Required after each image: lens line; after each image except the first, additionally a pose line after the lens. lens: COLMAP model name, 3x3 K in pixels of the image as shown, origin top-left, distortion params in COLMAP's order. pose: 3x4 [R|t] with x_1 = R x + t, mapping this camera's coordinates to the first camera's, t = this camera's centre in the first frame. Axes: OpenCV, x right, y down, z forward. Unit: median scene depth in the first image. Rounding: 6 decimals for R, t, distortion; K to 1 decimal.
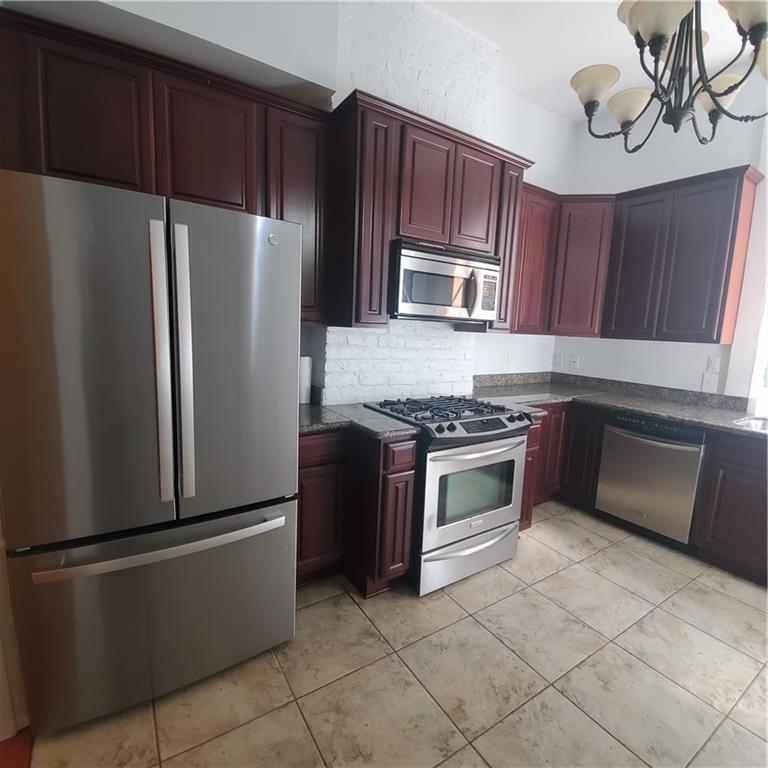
lens RADIAL K [[404.6, 0, 384.0], [0, 404.6, 384.0], [0, 0, 1]] dist [0.006110, -0.013408]
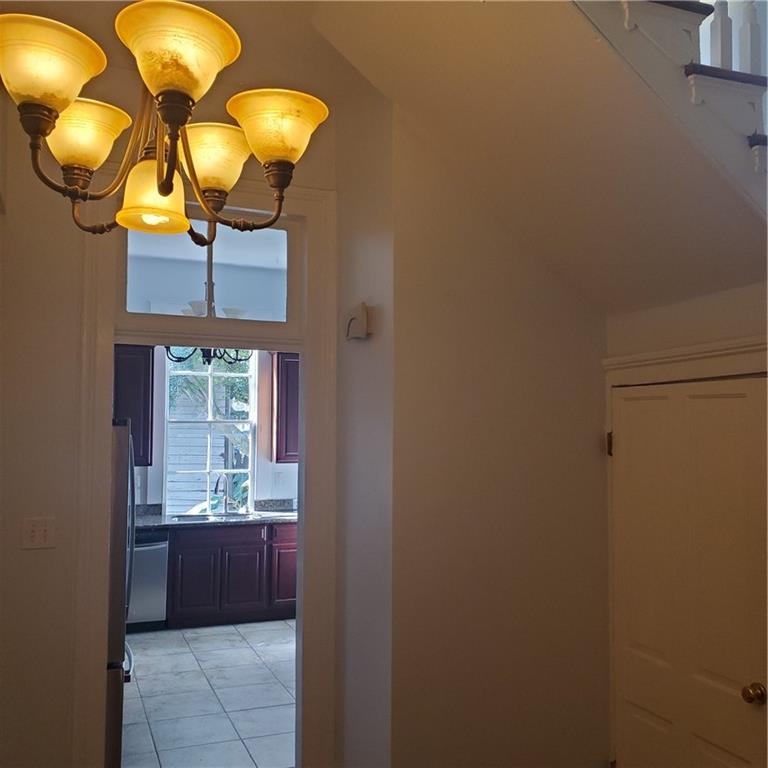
lens RADIAL K [[787.6, 0, 383.4], [0, 787.6, 377.7], [0, 0, 1]] dist [0.109570, -0.279567]
pose [[0.187856, 0.019828, 0.981996, -1.755053], [0.150533, 0.987403, -0.048734, -0.155760], [-0.970593, 0.156978, 0.182505, -0.297847]]
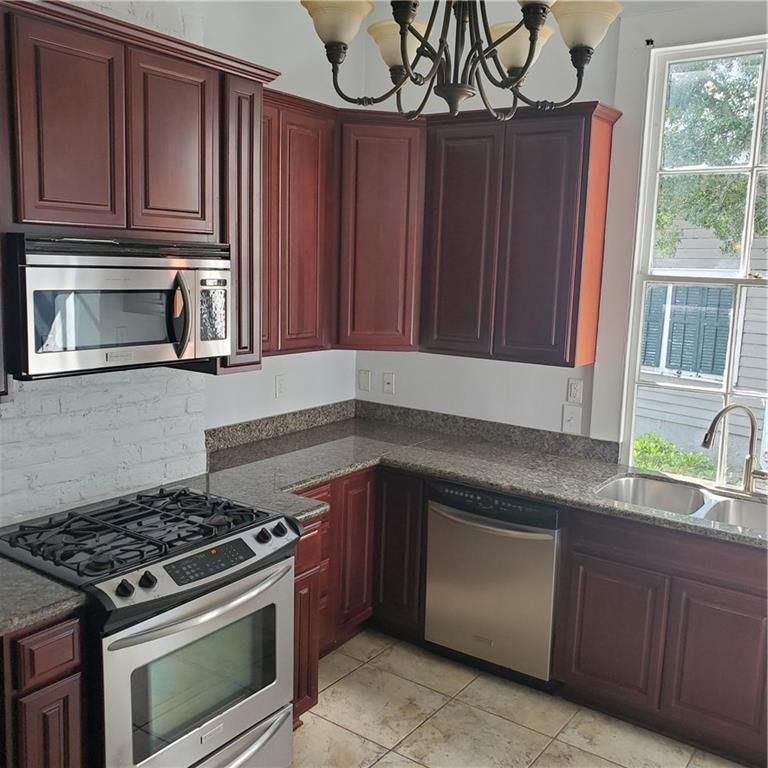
lens RADIAL K [[787.6, 0, 383.4], [0, 787.6, 377.7], [0, 0, 1]] dist [0.109570, -0.279567]
pose [[0.929325, -0.065734, 0.363364, 0.074953], [0.059903, 0.997831, 0.027306, -0.147138], [-0.364371, -0.003610, 0.931247, -0.097550]]
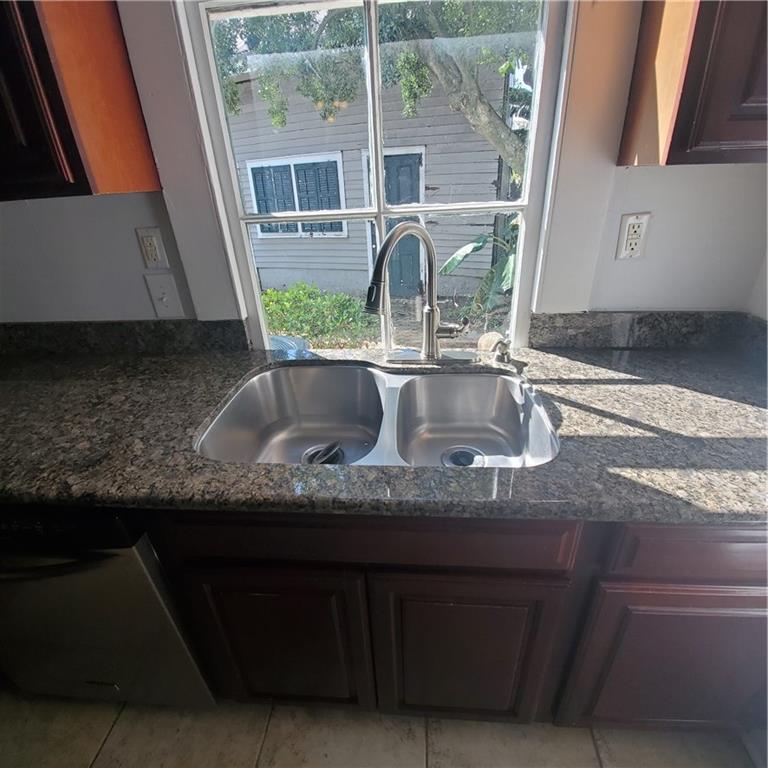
lens RADIAL K [[404.6, 0, 384.0], [0, 404.6, 384.0], [0, 0, 1]] dist [0.006110, -0.013408]
pose [[0.608512, -0.419800, 0.673410, 0.748141], [0.185465, 0.900344, 0.393679, -0.052473], [-0.771567, -0.114665, 0.625728, 0.661954]]
